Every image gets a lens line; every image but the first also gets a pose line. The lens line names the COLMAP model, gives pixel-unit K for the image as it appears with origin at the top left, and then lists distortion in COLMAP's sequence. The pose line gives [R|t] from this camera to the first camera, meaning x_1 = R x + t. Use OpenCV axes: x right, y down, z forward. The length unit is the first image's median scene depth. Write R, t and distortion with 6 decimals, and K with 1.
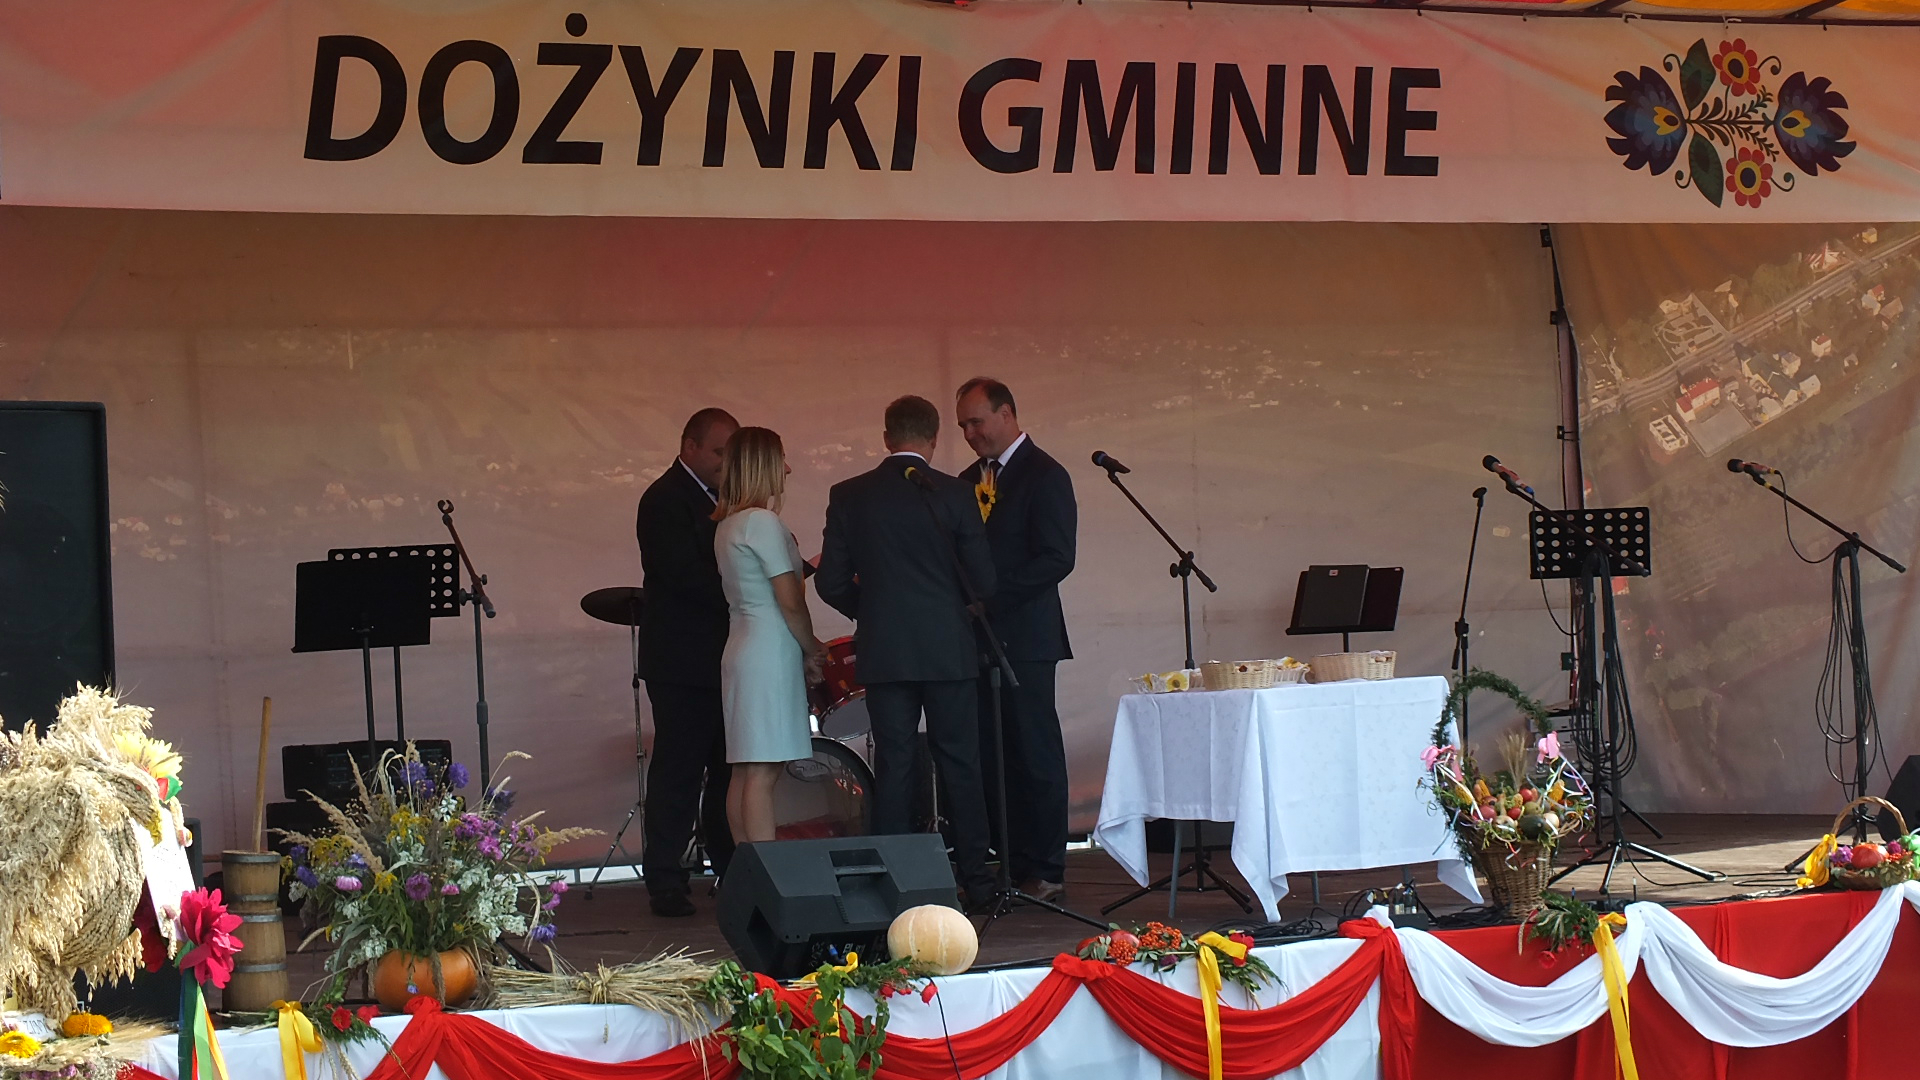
lens RADIAL K [[4972.9, 0, 960.0], [0, 4972.9, 540.0], [0, 0, 1]] dist [-0.844300, 12.874511]
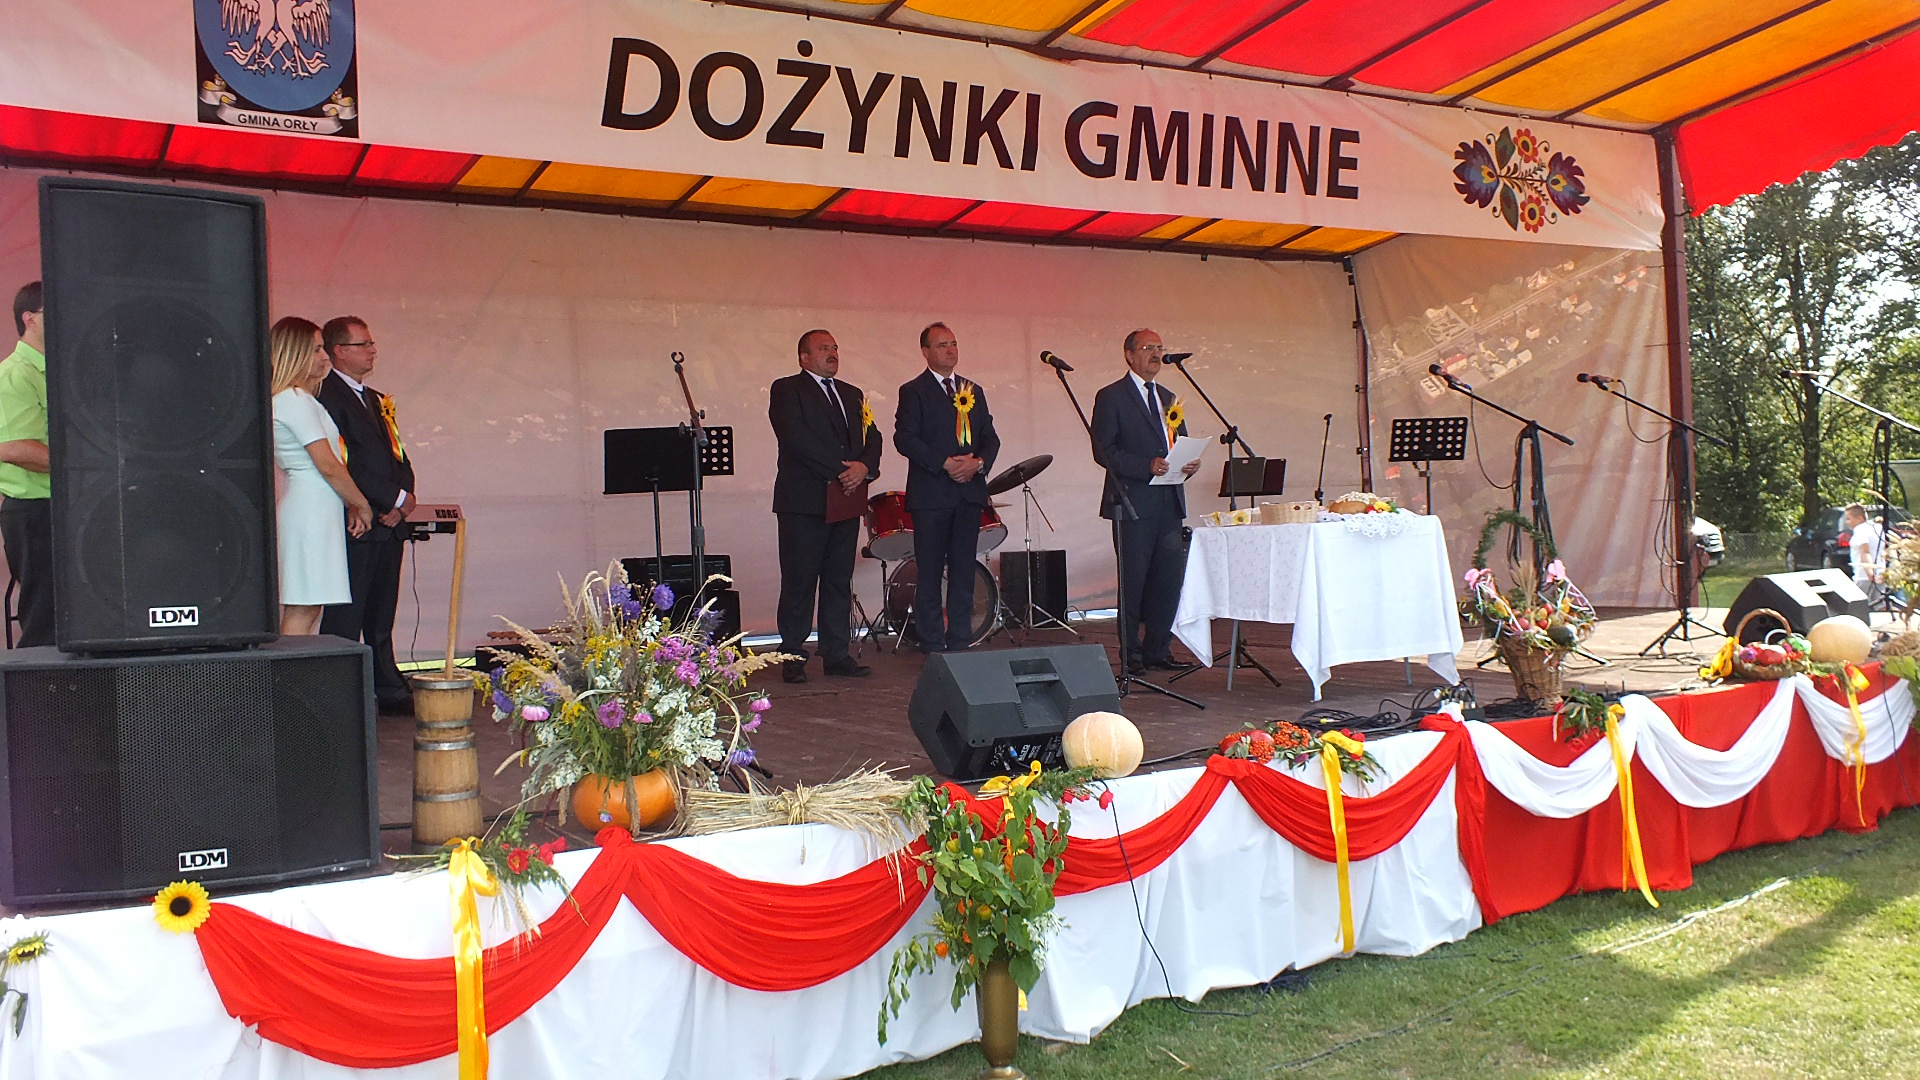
lens RADIAL K [[1565.6, 0, 917.5], [0, 1565.6, 566.4], [0, 0, 1]] dist [-0.042310, -0.000306]
pose [[0.999611, 0.011220, -0.025534, -0.032807], [-0.009764, 0.998358, 0.056440, 0.018133], [0.026125, -0.056168, 0.998079, 0.549129]]
